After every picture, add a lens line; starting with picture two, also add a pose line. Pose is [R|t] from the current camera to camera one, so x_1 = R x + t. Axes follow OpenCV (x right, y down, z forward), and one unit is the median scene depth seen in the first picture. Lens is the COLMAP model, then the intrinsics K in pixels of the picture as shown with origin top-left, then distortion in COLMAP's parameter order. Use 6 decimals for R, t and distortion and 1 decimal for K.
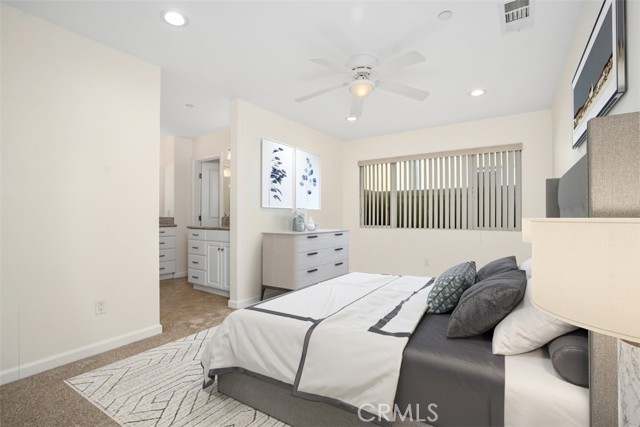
lens RADIAL K [[300.5, 0, 320.0], [0, 300.5, 213.5], [0, 0, 1]] dist [-0.024332, 0.000791]
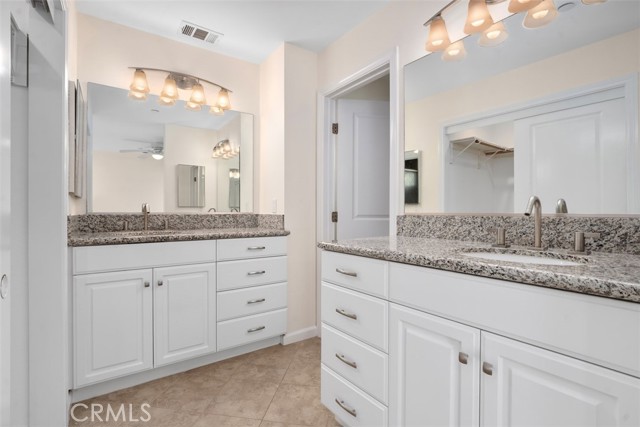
lens RADIAL K [[300.5, 0, 320.0], [0, 300.5, 213.5], [0, 0, 1]] dist [-0.024332, 0.000791]
pose [[0.940575, 0.001535, -0.339582, -0.275807], [0.002277, 0.999939, 0.010825, 0.005044], [0.339578, -0.010955, 0.940514, 0.575477]]
